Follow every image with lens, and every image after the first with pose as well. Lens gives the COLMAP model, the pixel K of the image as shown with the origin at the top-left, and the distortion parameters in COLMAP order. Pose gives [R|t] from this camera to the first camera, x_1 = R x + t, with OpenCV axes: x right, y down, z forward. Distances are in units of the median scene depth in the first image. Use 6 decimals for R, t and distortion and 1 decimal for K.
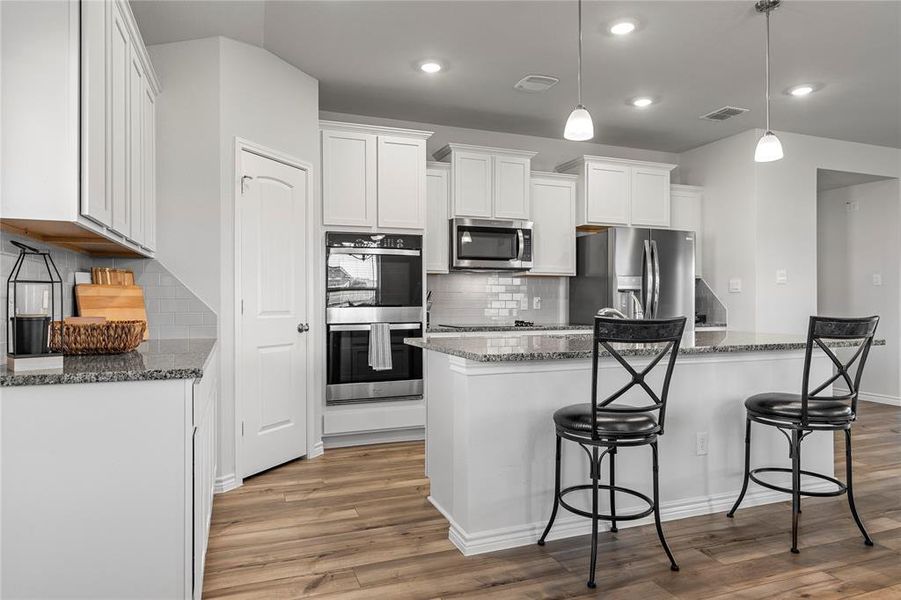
lens RADIAL K [[558.0, 0, 450.5], [0, 558.0, 300.0], [0, 0, 1]] dist [0.003094, 0.000416]
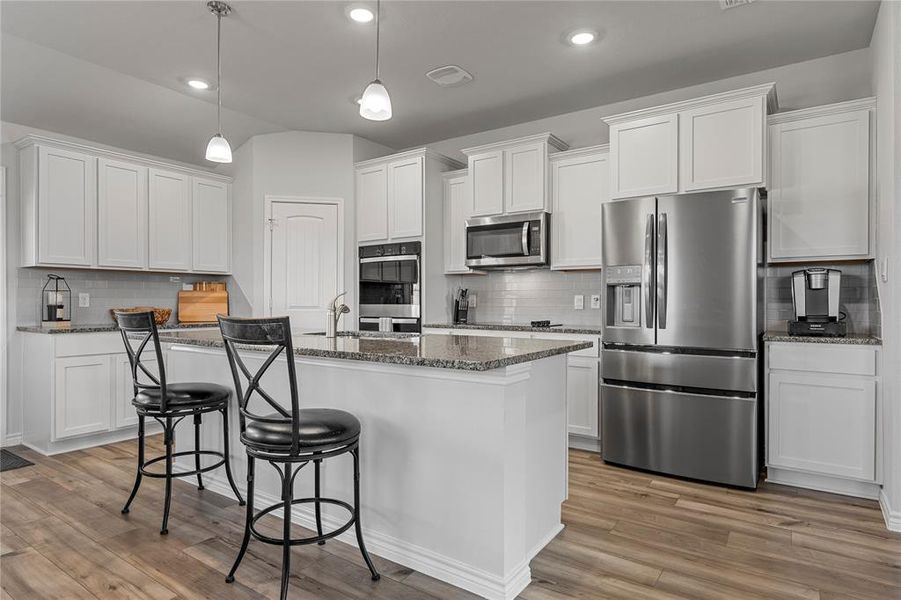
lens RADIAL K [[503.9, 0, 452.3], [0, 503.9, 302.2], [0, 0, 1]] dist [0.000493, -0.000812]
pose [[0.571532, 0.001810, -0.820578, 0.963072], [0.000484, 0.999997, 0.002543, 0.006075], [0.820580, -0.001851, 0.571529, 0.546972]]
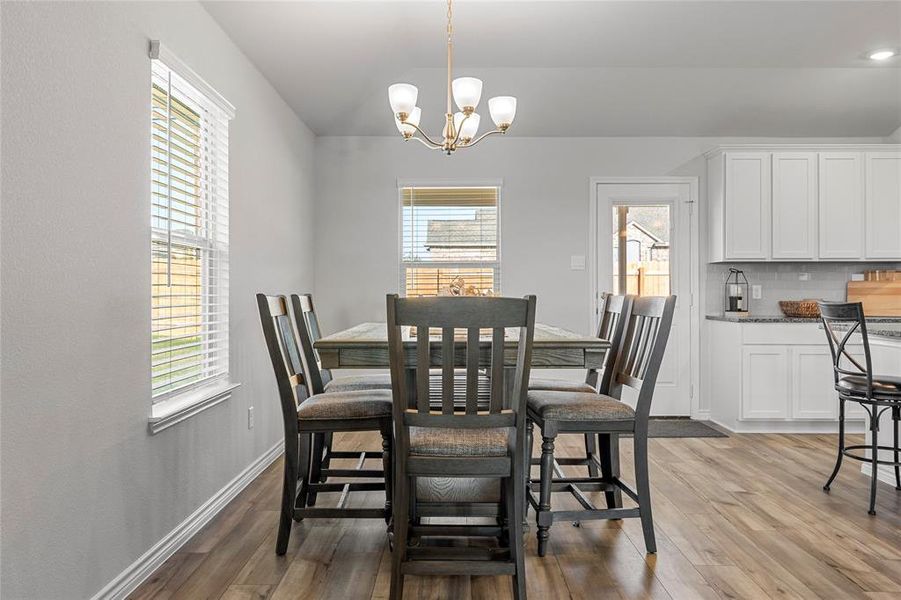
lens RADIAL K [[666.5, 0, 451.1], [0, 666.5, 291.6], [0, 0, 1]] dist [0.000077, 0.000523]
pose [[-0.357935, -0.001523, -0.933745, 1.256085], [0.001230, 0.999997, -0.002102, 0.005339], [0.933746, -0.001900, -0.357932, 0.409424]]
